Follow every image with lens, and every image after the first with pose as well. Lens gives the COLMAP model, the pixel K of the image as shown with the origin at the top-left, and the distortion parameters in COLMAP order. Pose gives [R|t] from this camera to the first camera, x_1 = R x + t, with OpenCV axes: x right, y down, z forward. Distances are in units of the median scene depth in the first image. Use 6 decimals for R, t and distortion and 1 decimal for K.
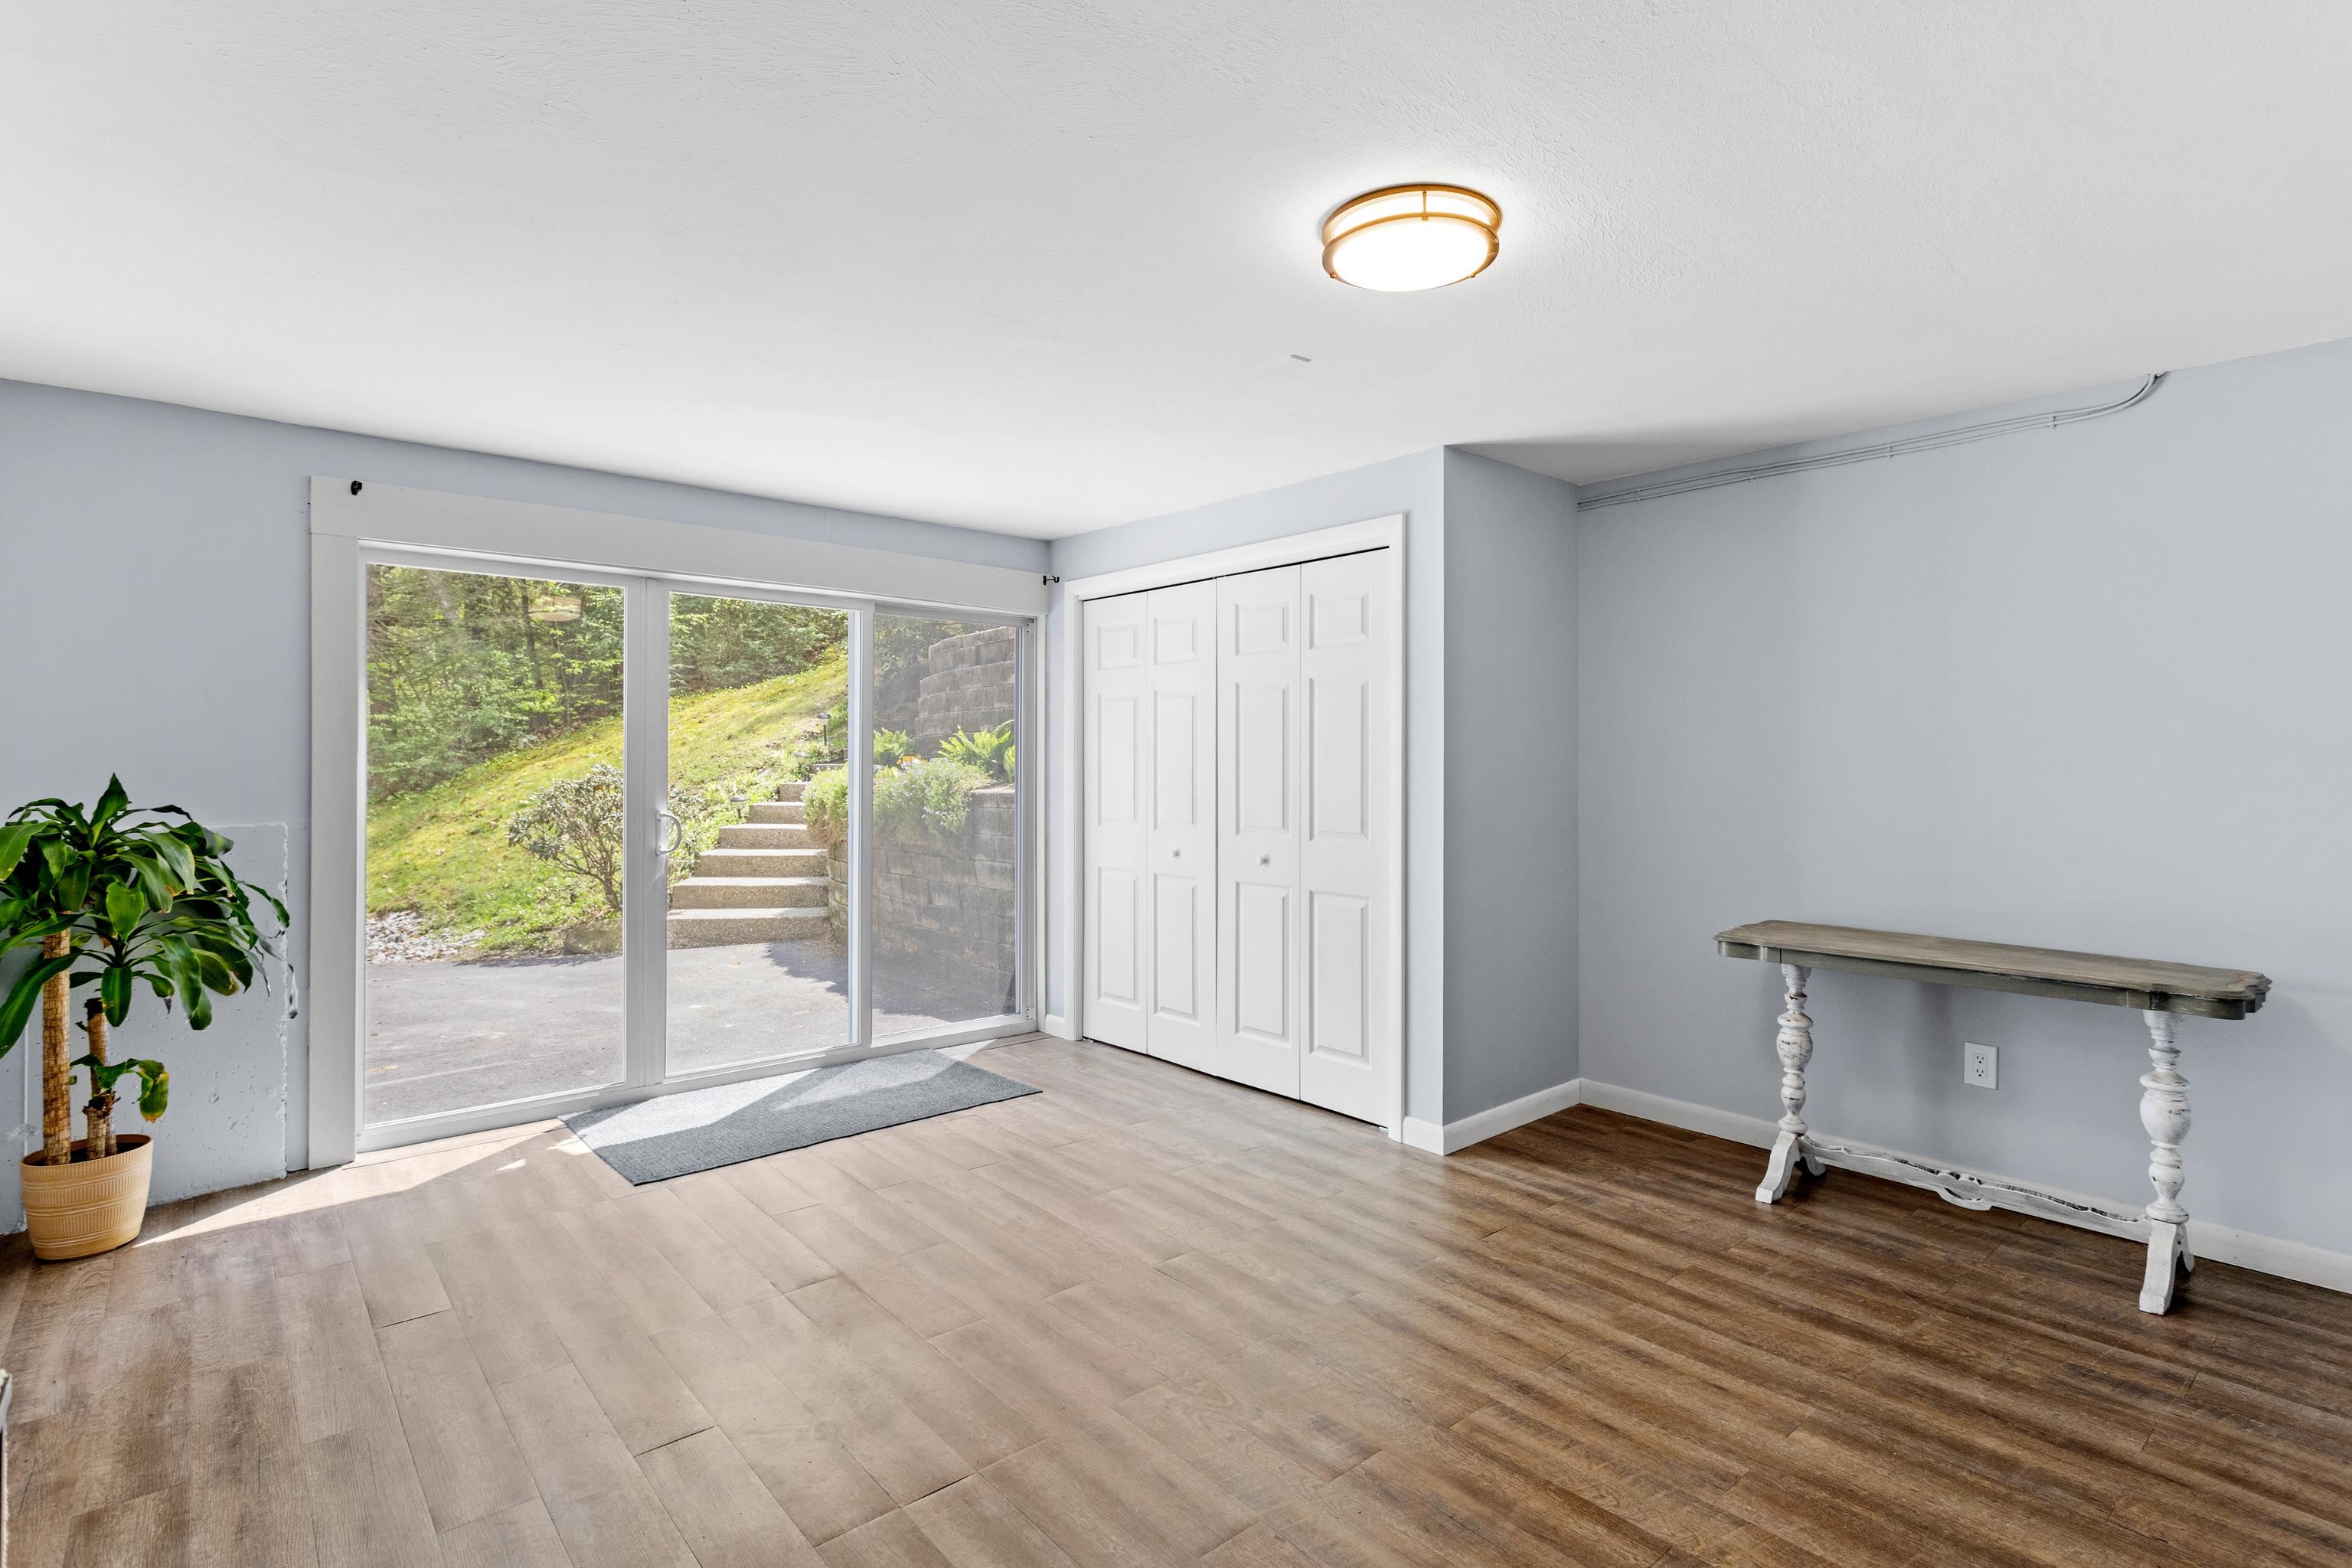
lens RADIAL K [[1136.3, 0, 1177.0], [0, 1136.3, 771.7], [0, 0, 1]] dist [-0.000316, -0.000126]
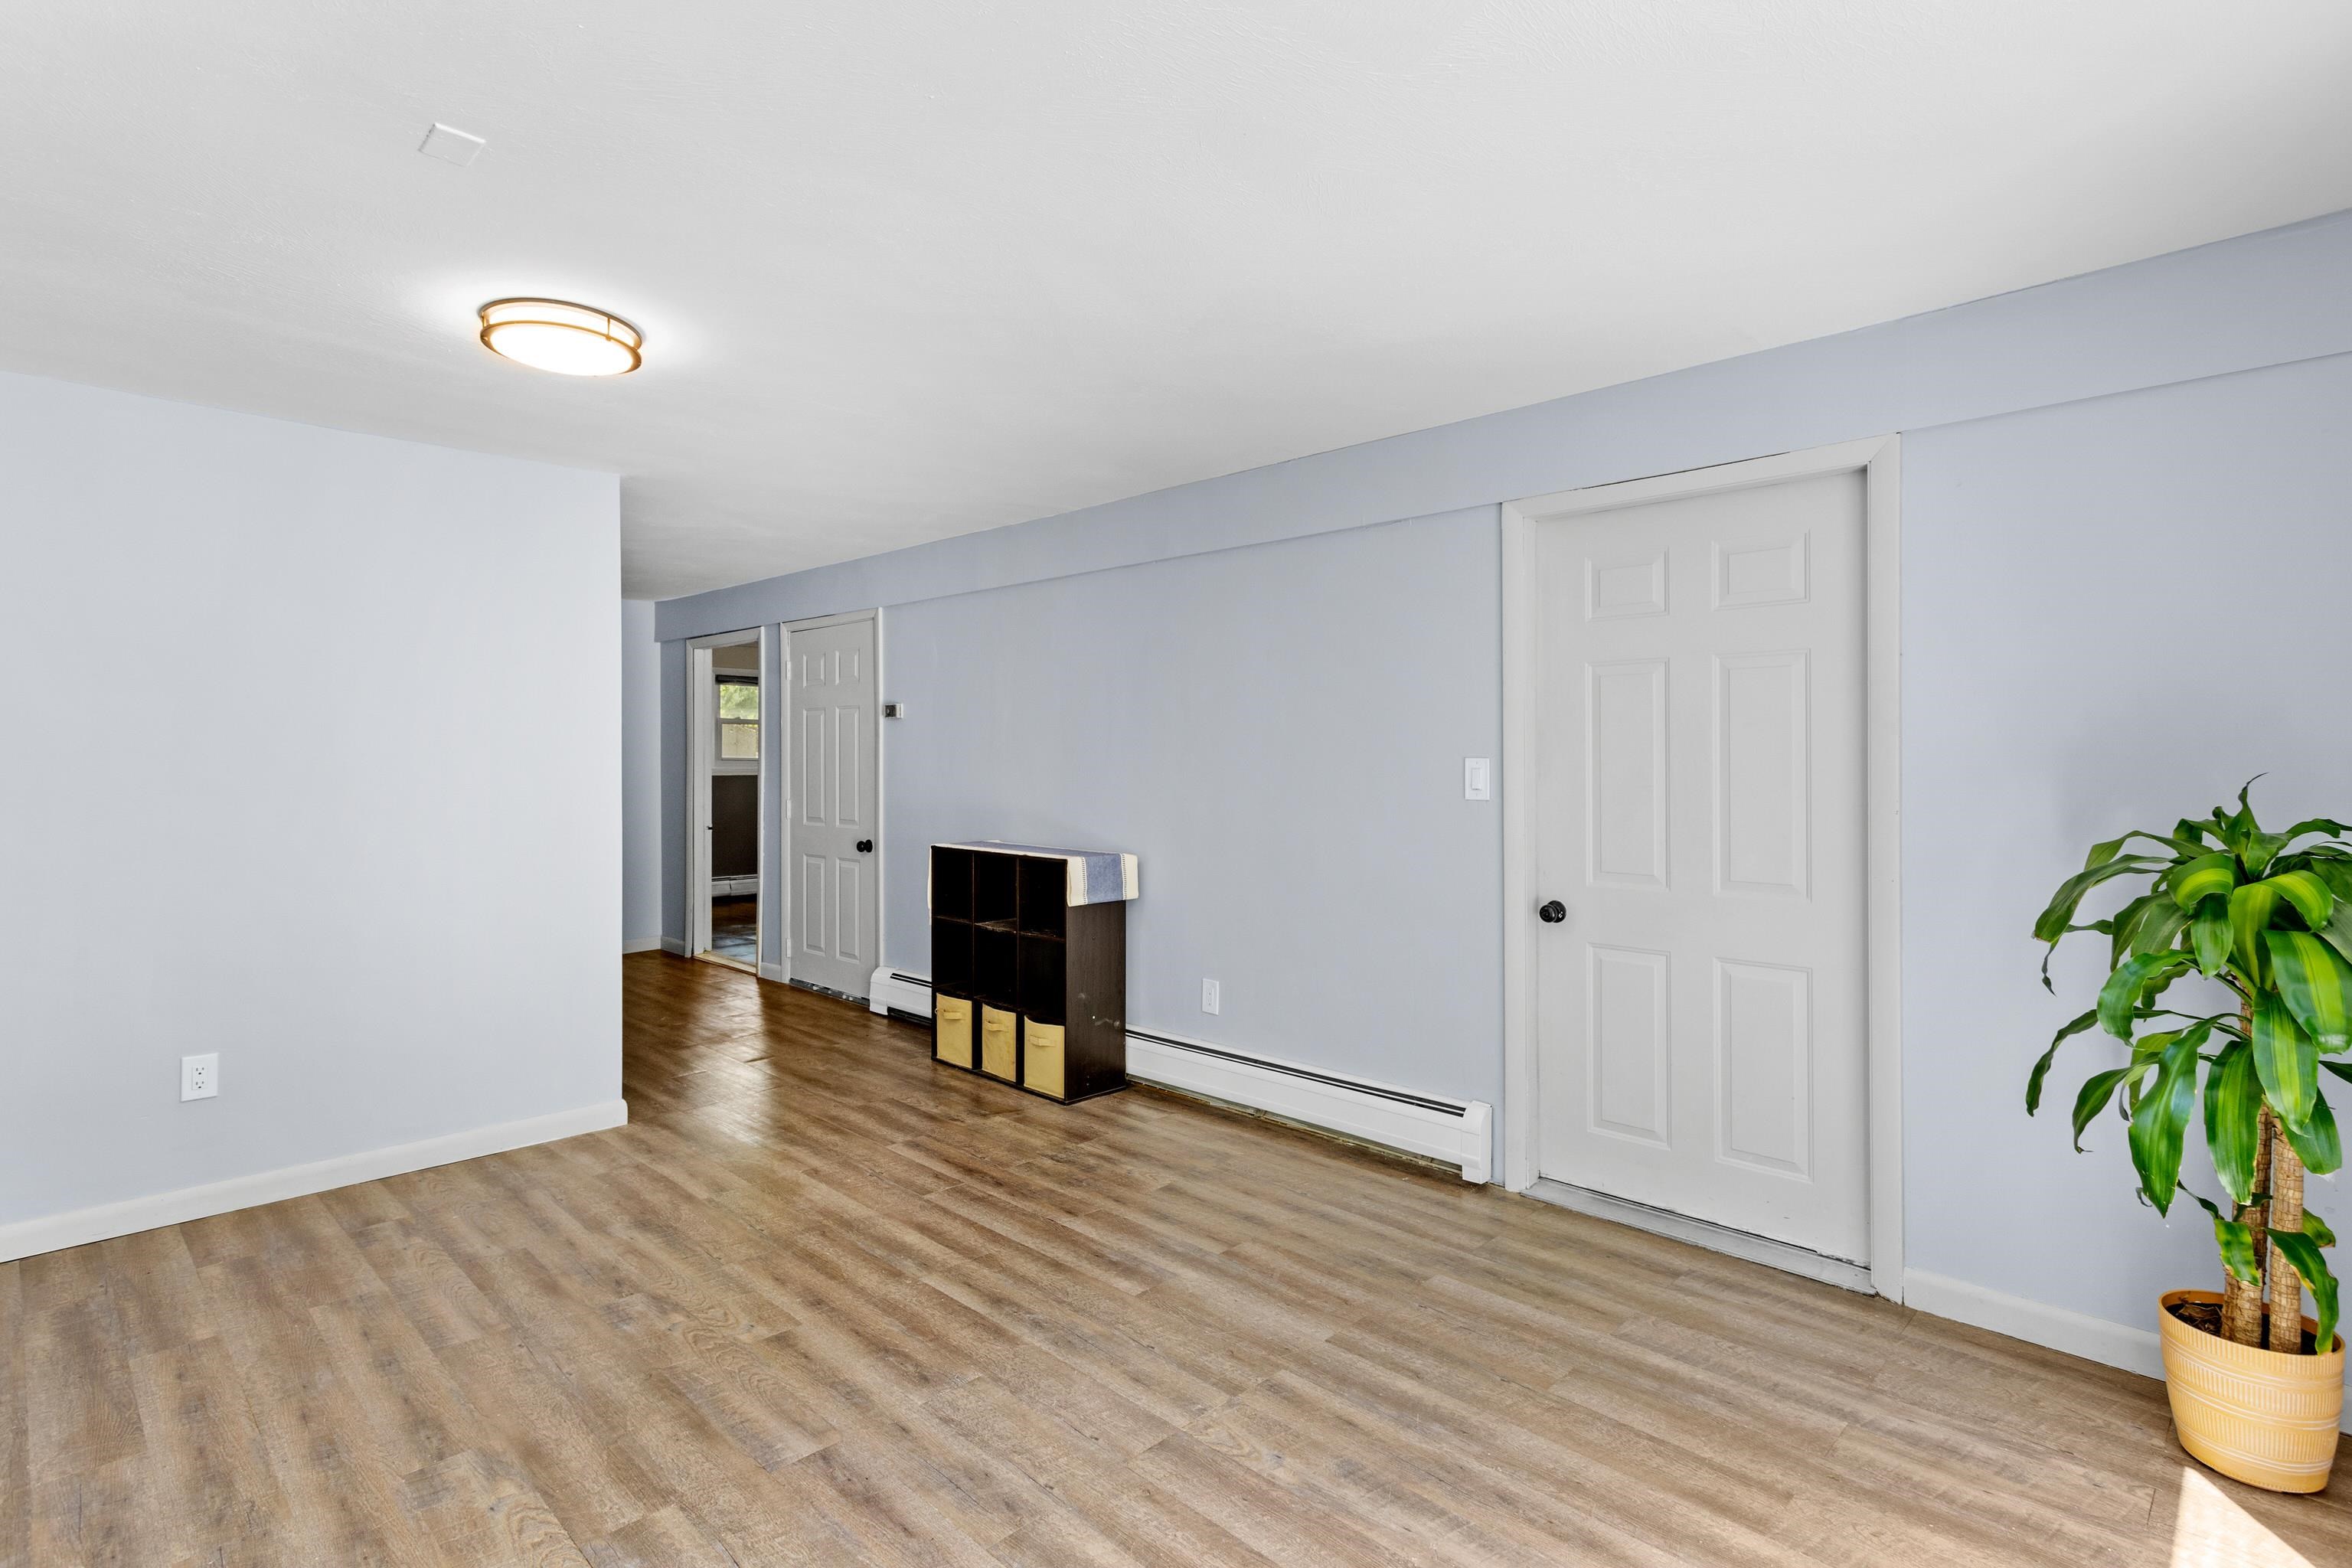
lens RADIAL K [[1136.3, 0, 1174.9], [0, 1136.3, 770.9], [0, 0, 1]] dist [-0.000316, -0.000126]
pose [[-0.996445, 0.001355, -0.084237, -0.292084], [-0.000048, 0.999861, 0.016659, -0.012963], [0.084247, 0.016603, -0.996307, 1.880248]]
